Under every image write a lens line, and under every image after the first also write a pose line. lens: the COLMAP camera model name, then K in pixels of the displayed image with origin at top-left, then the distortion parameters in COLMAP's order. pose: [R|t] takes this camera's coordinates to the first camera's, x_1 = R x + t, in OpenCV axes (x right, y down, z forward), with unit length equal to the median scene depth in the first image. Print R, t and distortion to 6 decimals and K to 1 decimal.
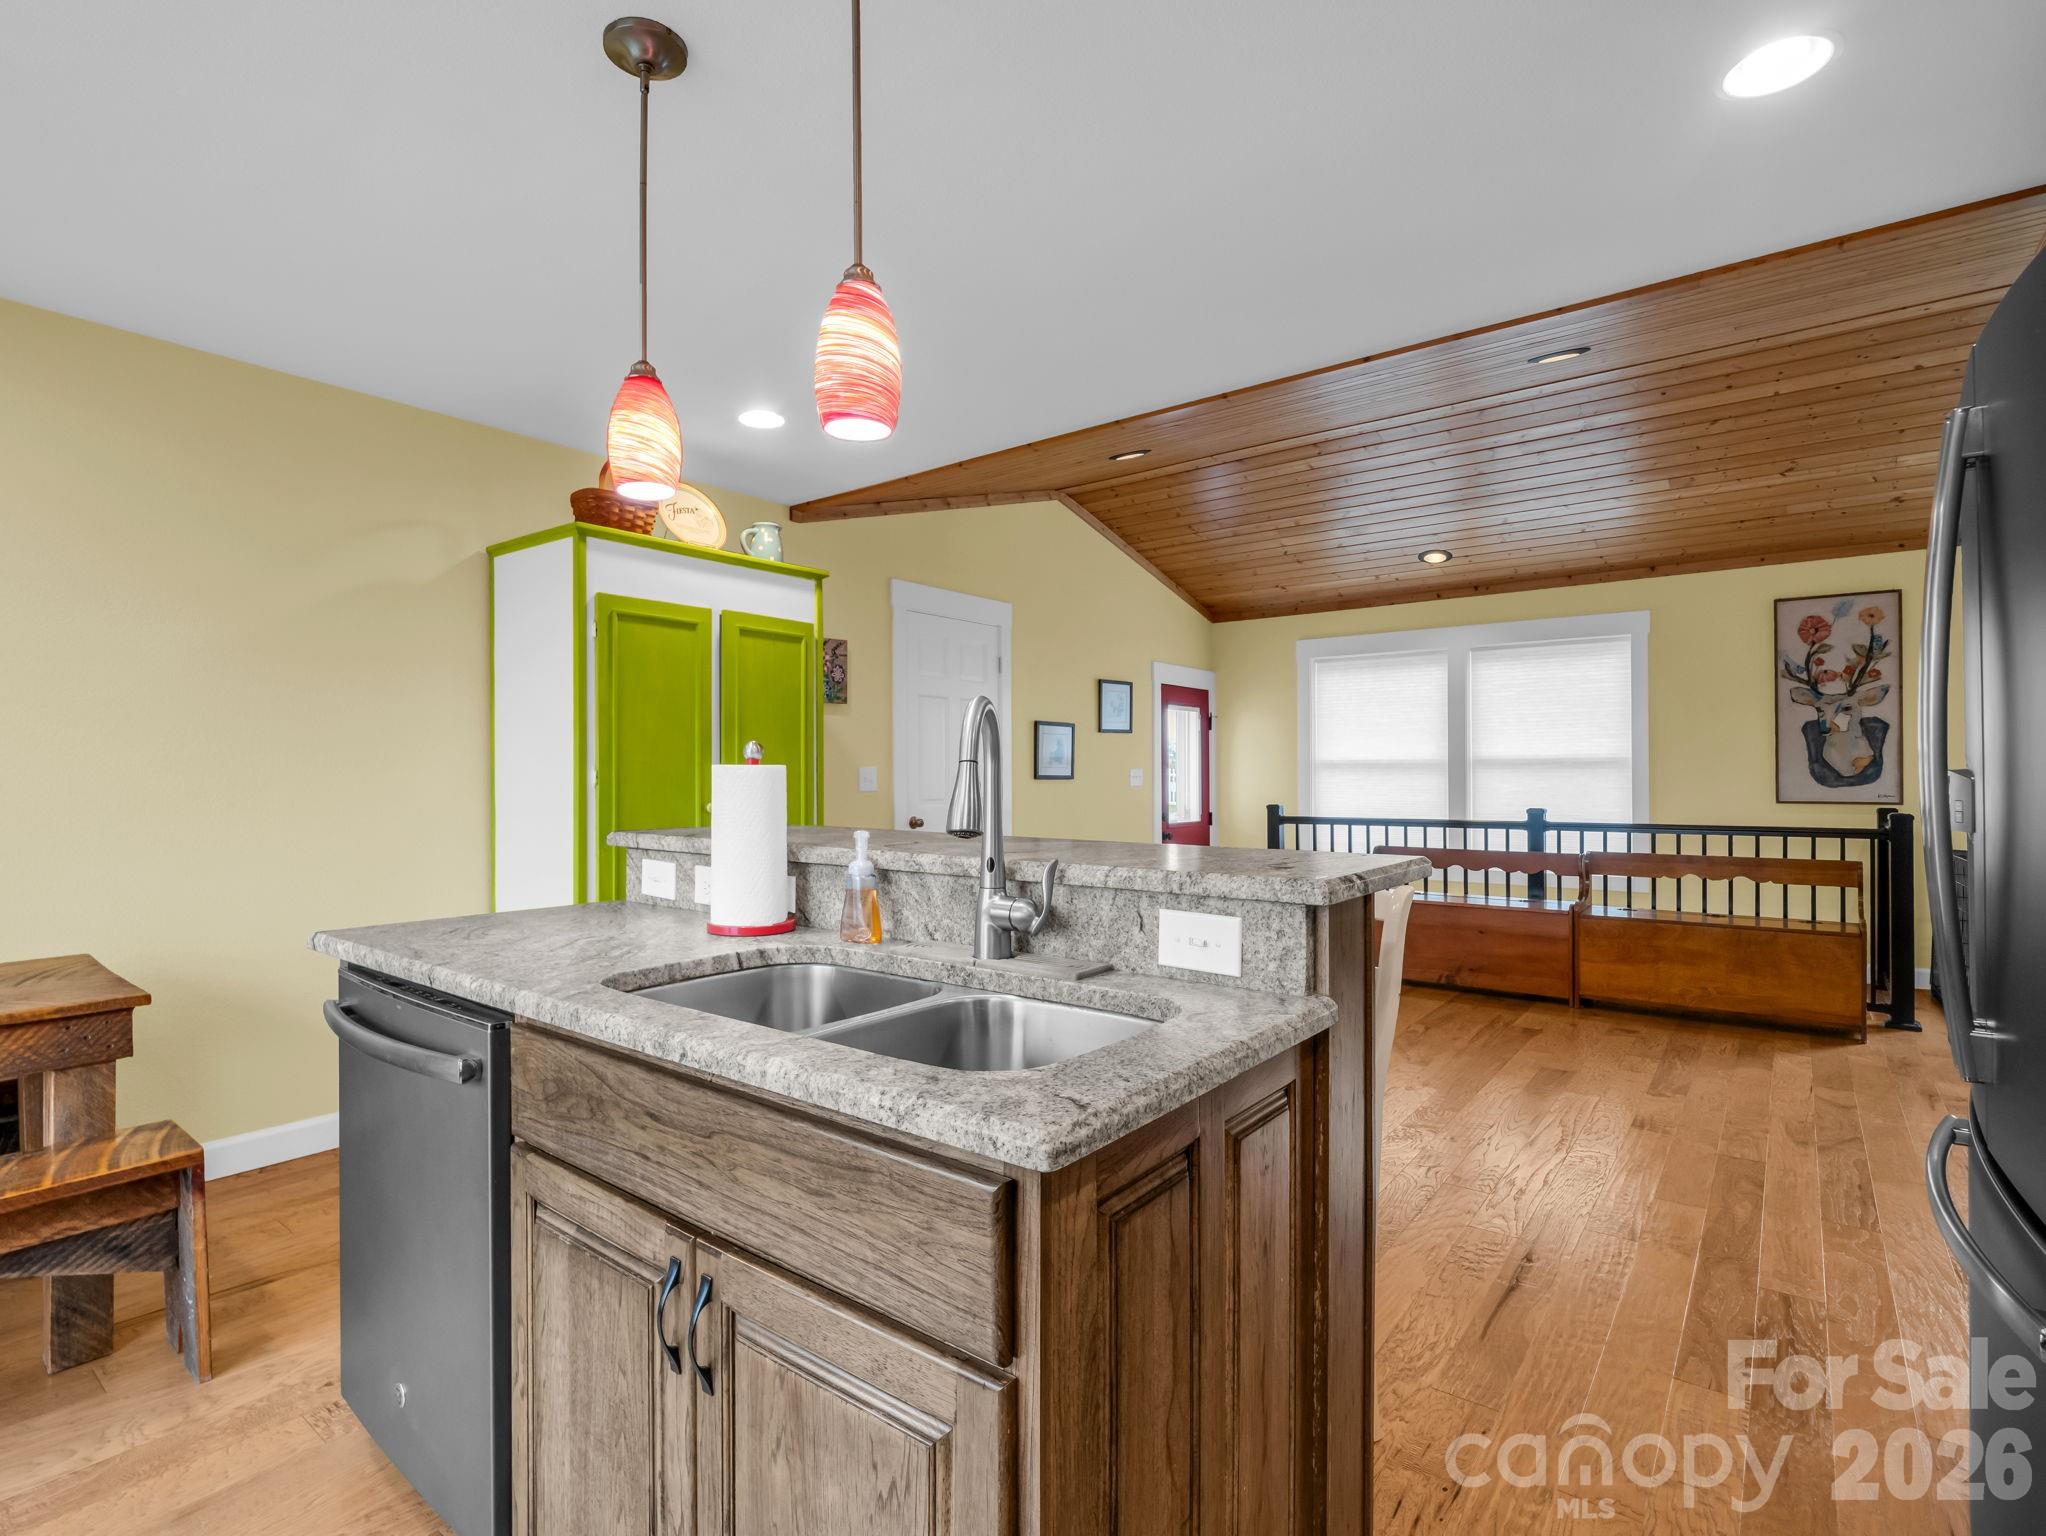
lens RADIAL K [[992.7, 0, 1023.0], [0, 992.7, 768.0], [0, 0, 1]] dist [-0.002141, -0.000731]
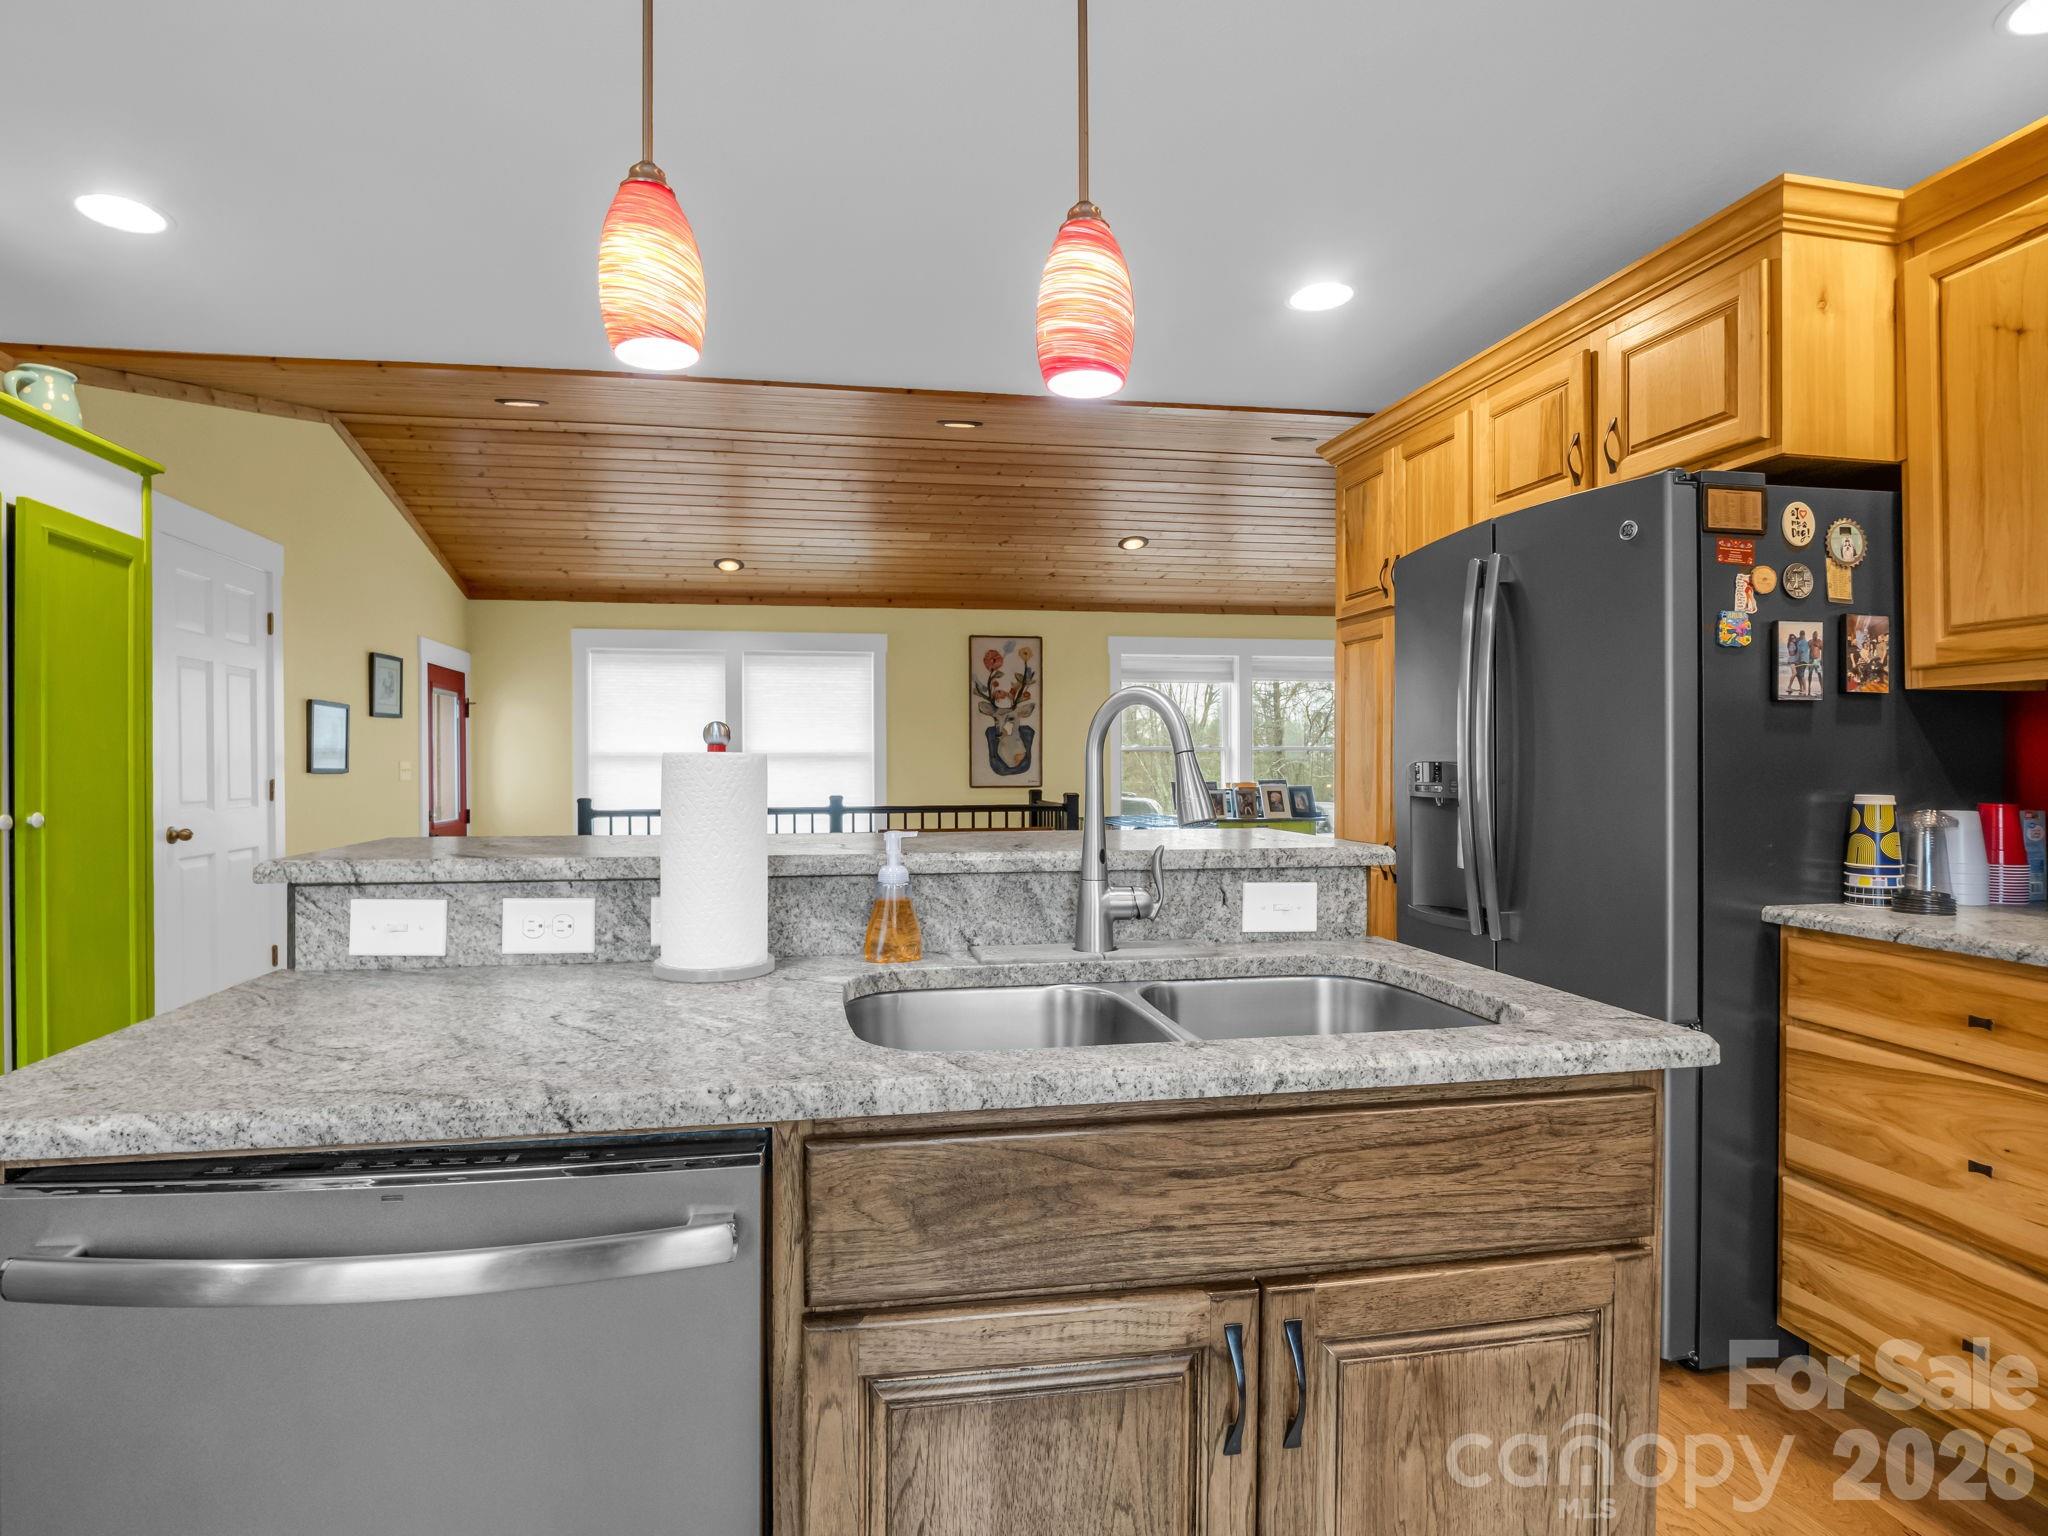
lens RADIAL K [[949.0, 0, 1024.0], [0, 949.0, 768.0], [0, 0, 1]] dist [-0.011902, -0.000079]
pose [[0.691070, -0.002543, 0.722783, -0.123576], [-0.002949, 0.999976, 0.006338, 0.000663], [-0.722782, -0.006512, 0.691046, 0.065473]]
